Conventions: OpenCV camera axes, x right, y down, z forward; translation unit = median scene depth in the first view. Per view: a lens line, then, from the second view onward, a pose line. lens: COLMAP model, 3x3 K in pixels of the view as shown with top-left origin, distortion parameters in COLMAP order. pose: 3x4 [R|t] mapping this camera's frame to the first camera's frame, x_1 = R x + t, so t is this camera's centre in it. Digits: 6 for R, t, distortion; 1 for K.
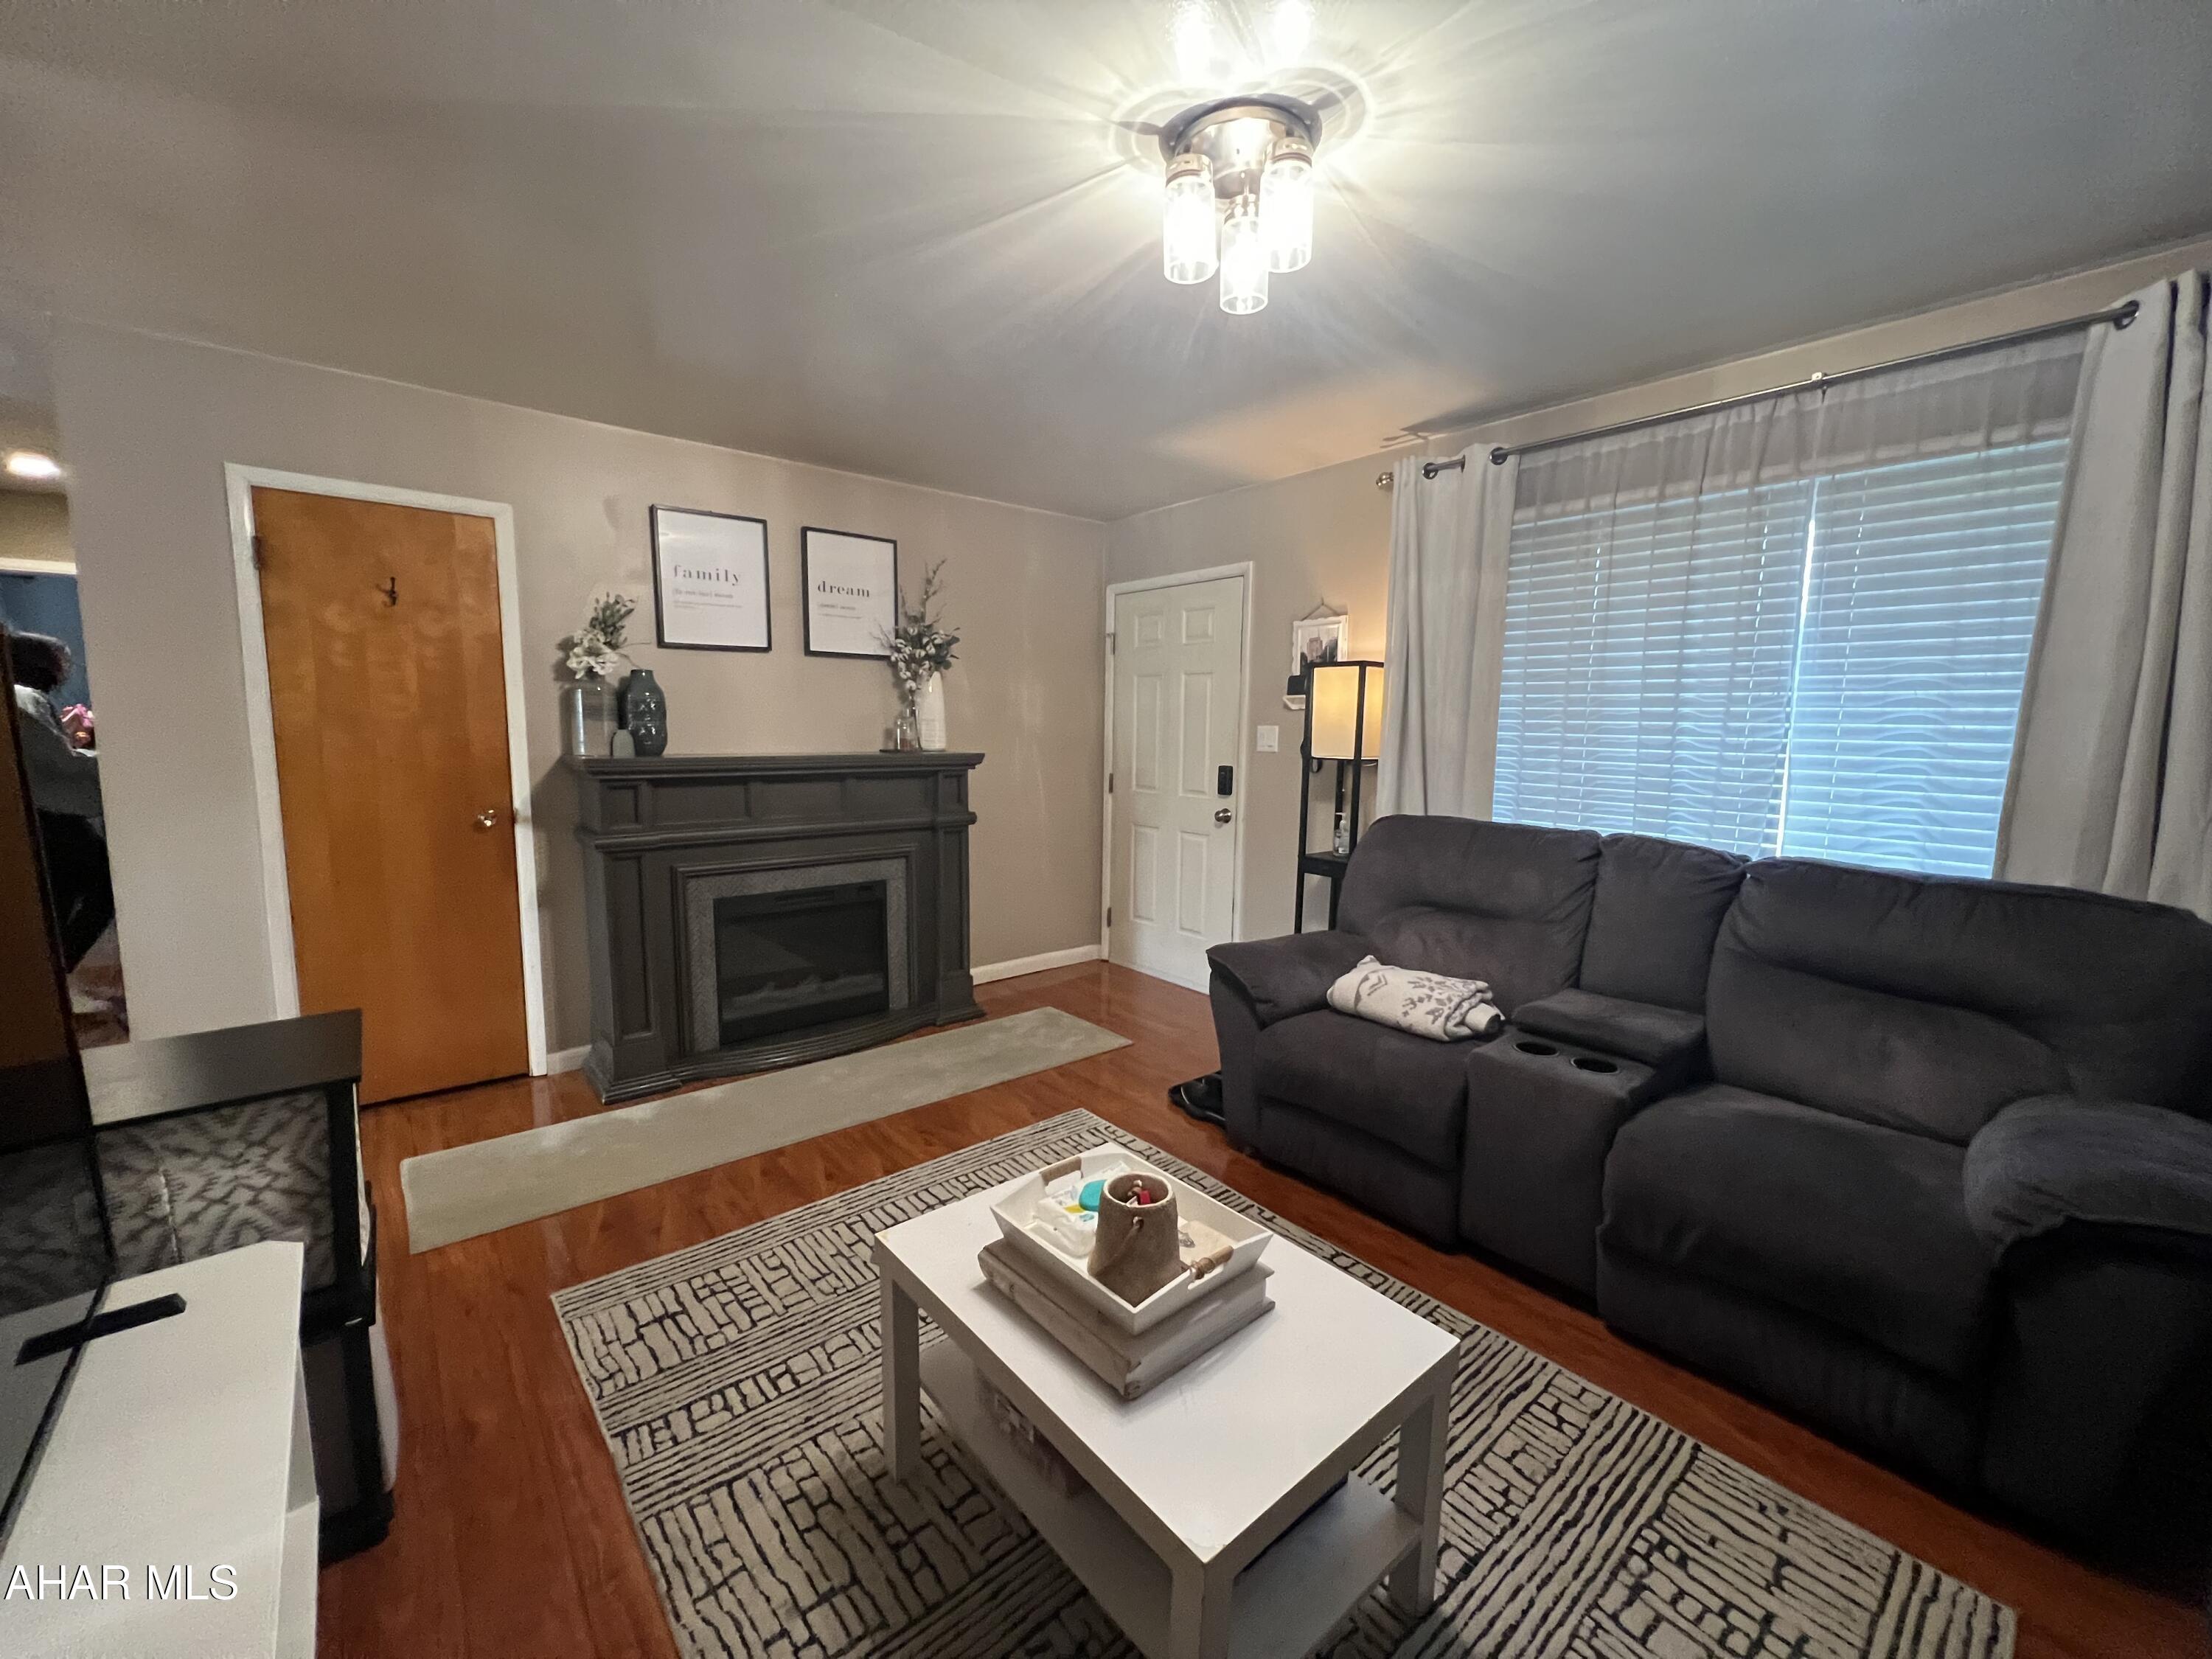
lens RADIAL K [[885.7, 0, 1106.1], [0, 885.7, 828.3], [0, 0, 1]] dist [-0.000850, 0.000131]
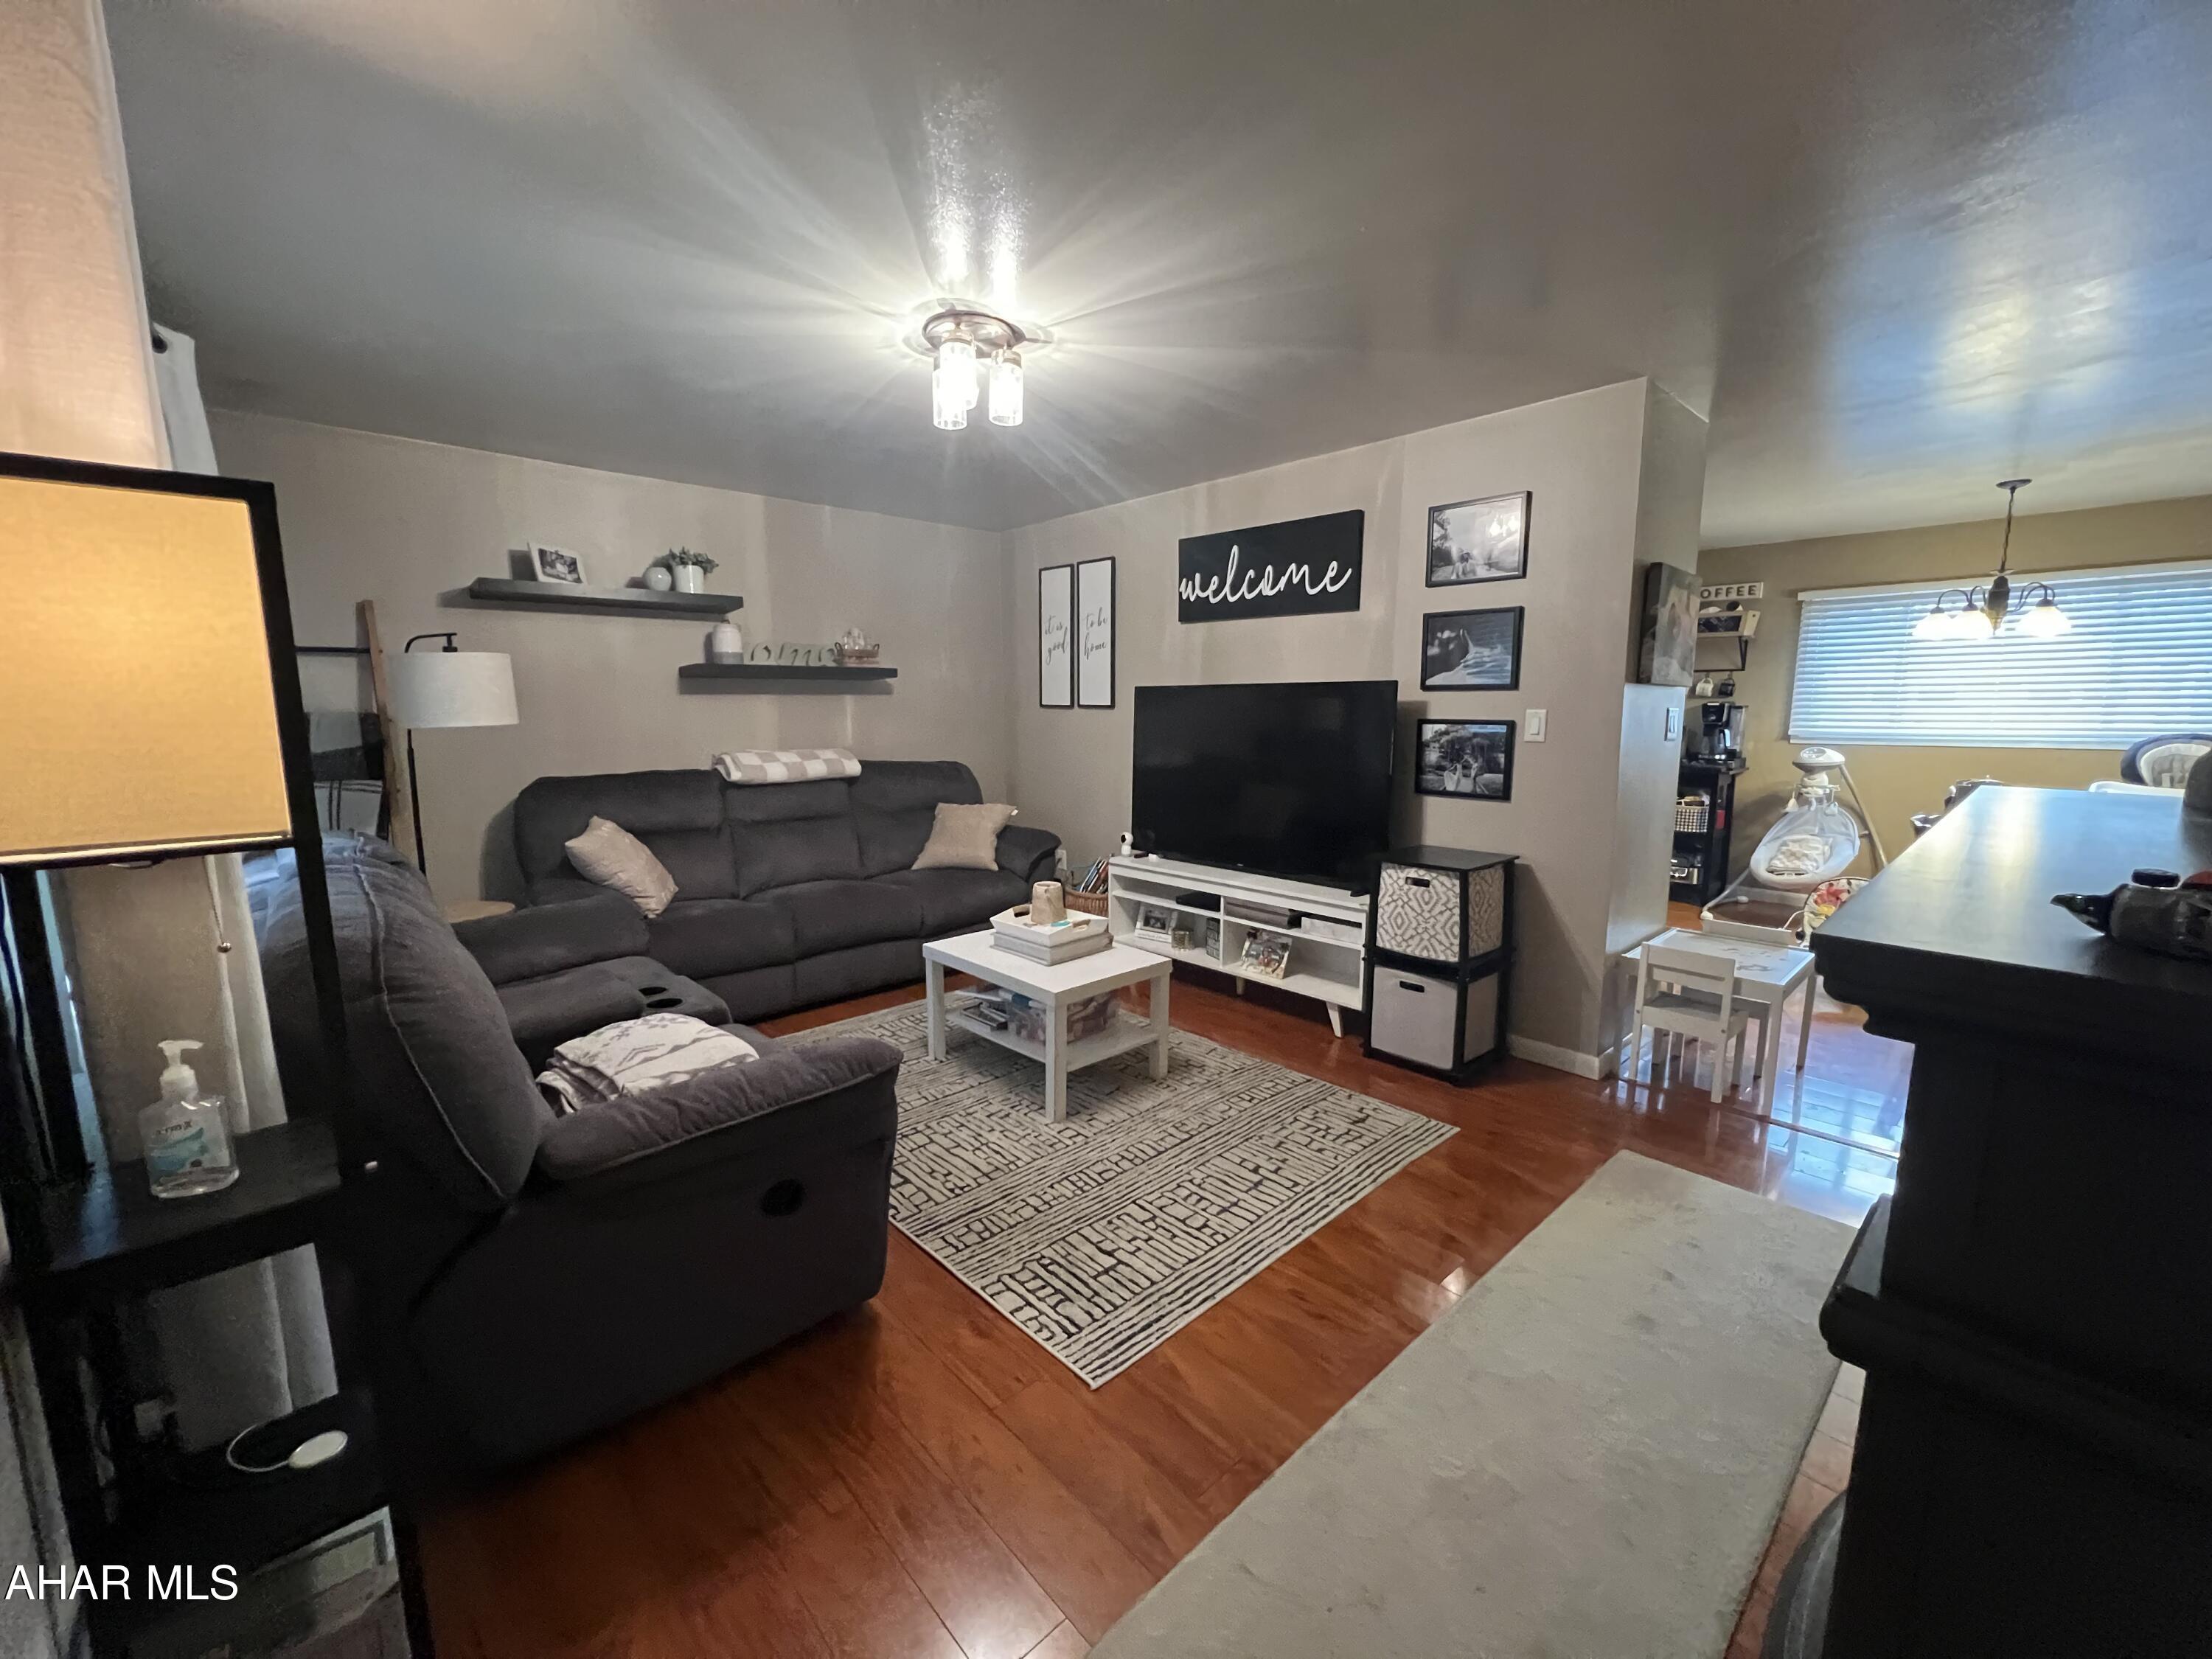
lens RADIAL K [[885.7, 0, 1106.1], [0, 885.7, 828.3], [0, 0, 1]] dist [-0.000850, 0.000131]
pose [[-0.999049, -0.003482, -0.043472, -0.013052], [-0.014518, 0.966506, 0.256231, -0.260790], [0.041124, 0.256619, -0.965637, 2.094984]]
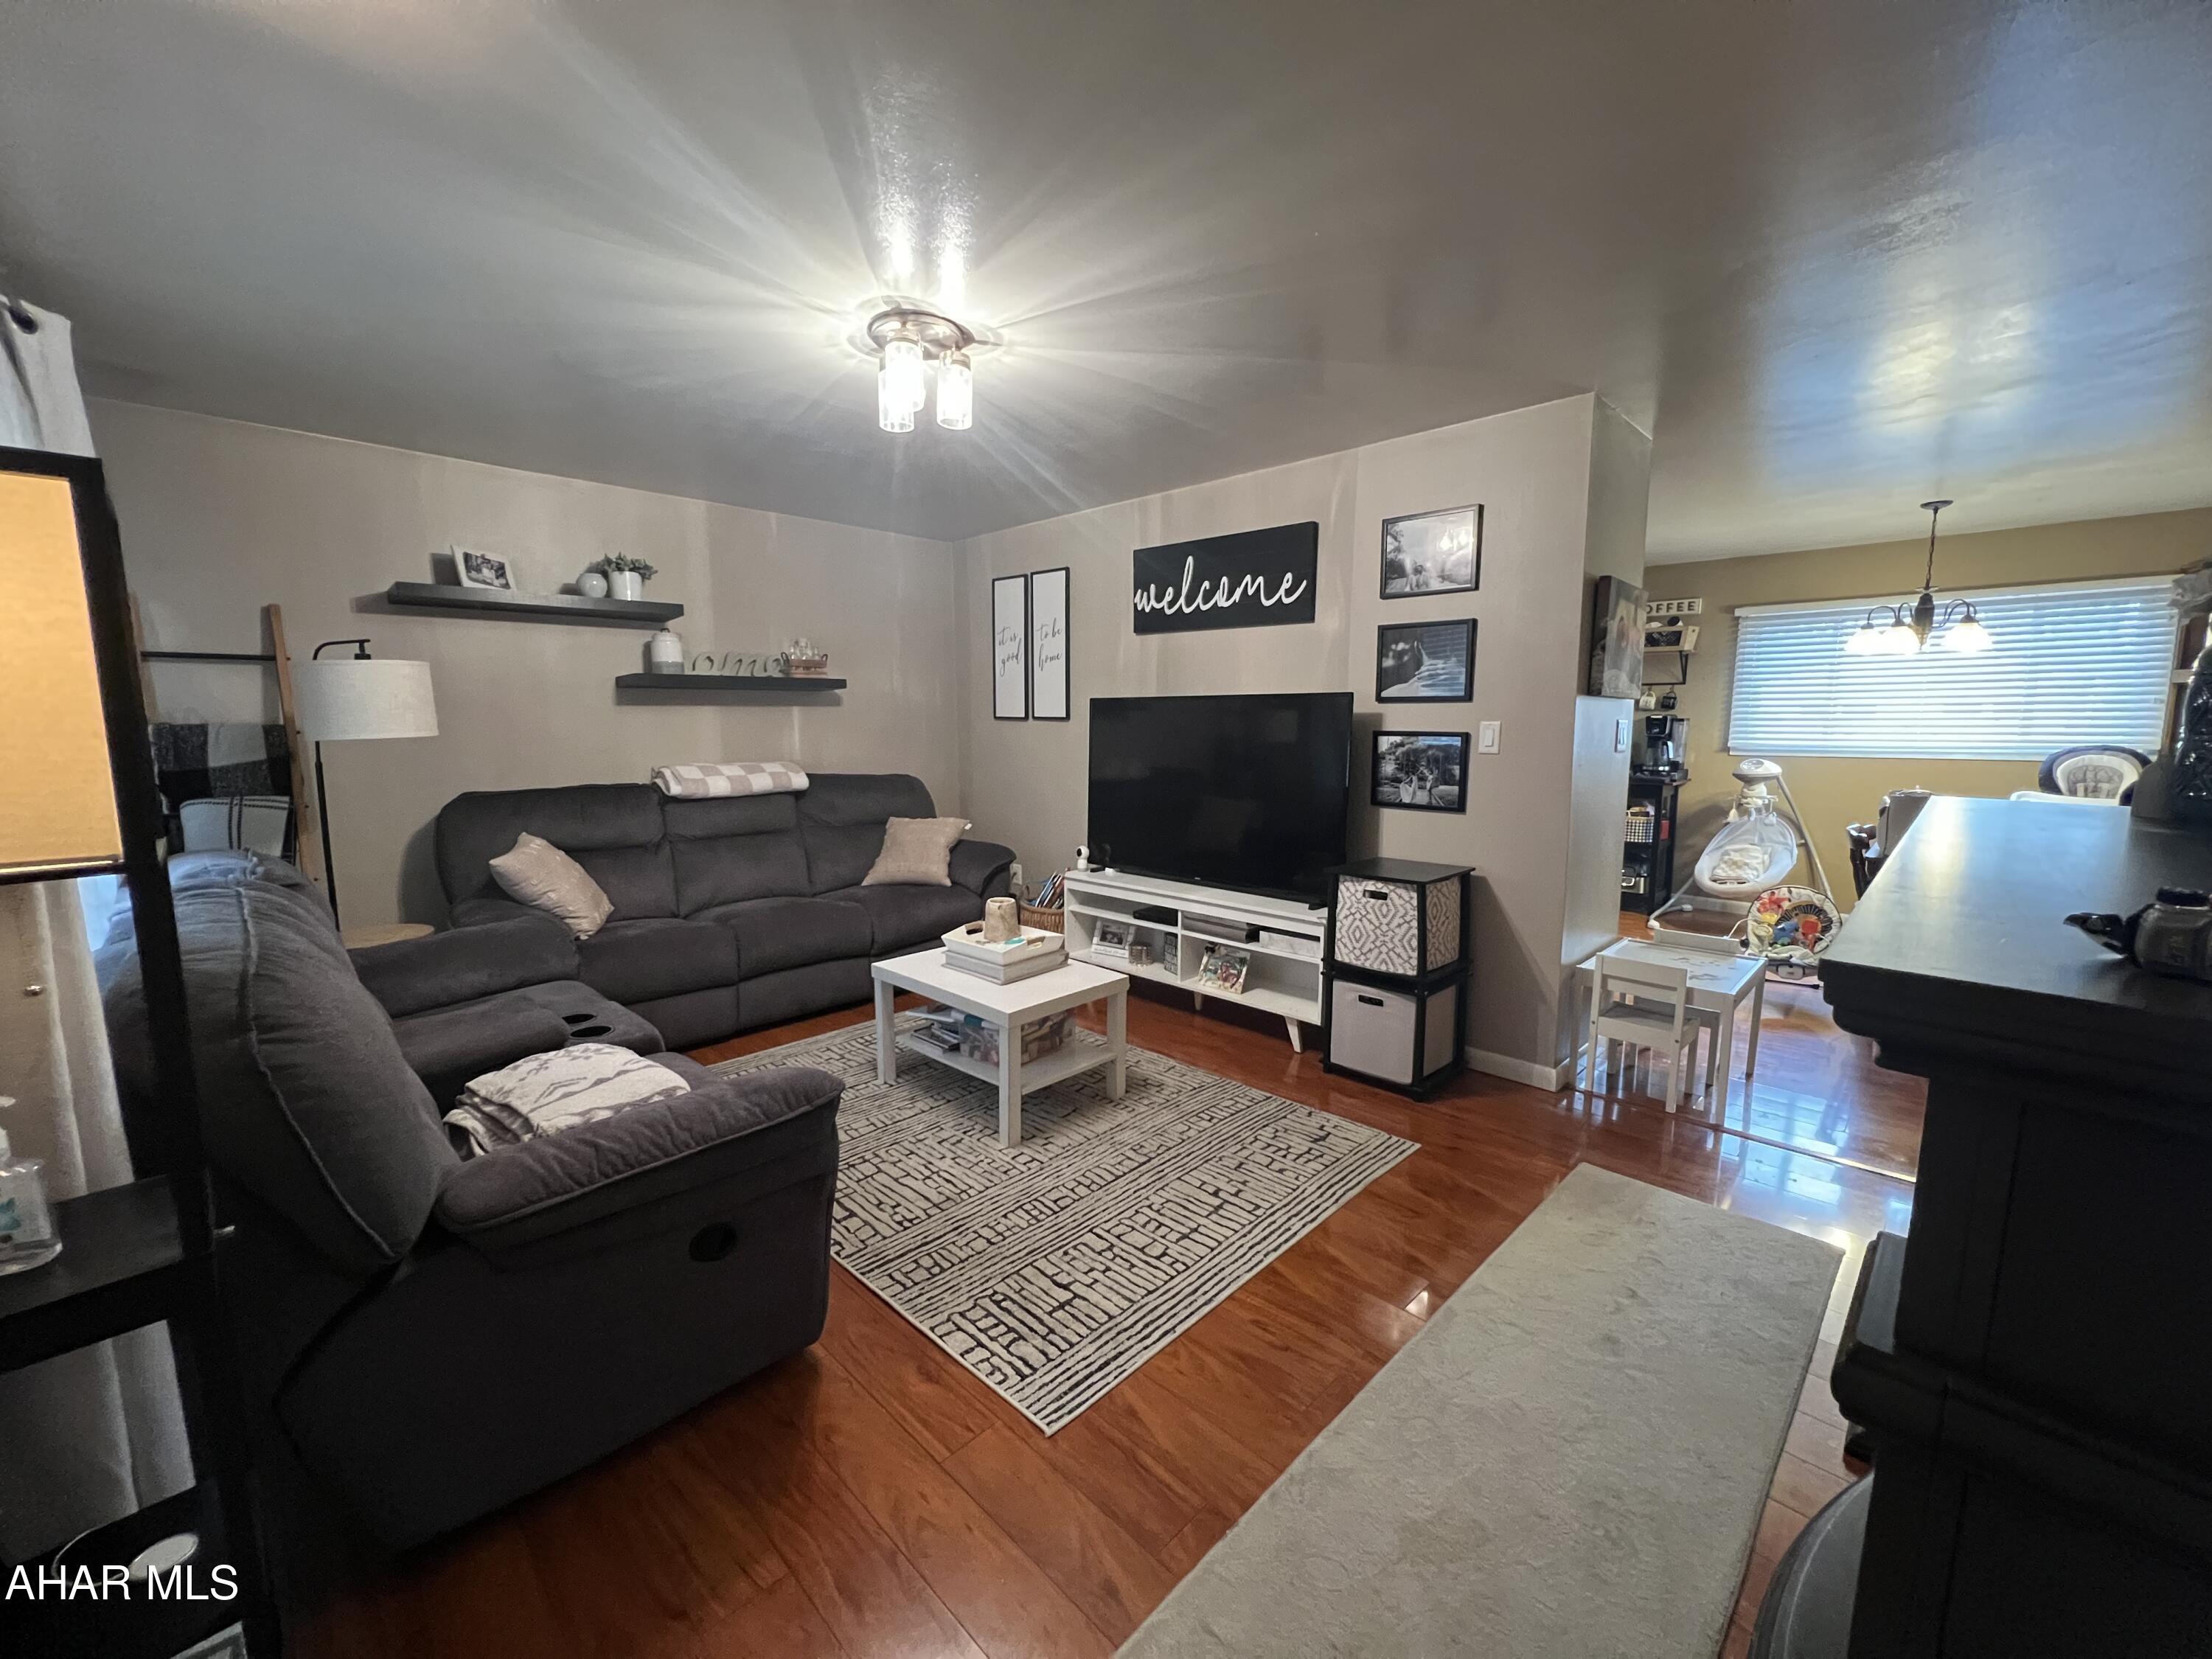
lens RADIAL K [[885.7, 0, 1106.1], [0, 885.7, 828.3], [0, 0, 1]] dist [-0.000850, 0.000131]
pose [[-0.995794, 0.000996, -0.091612, -0.018797], [-0.021246, 0.970173, 0.241479, -0.254393], [0.089120, 0.242410, -0.966072, 2.061838]]
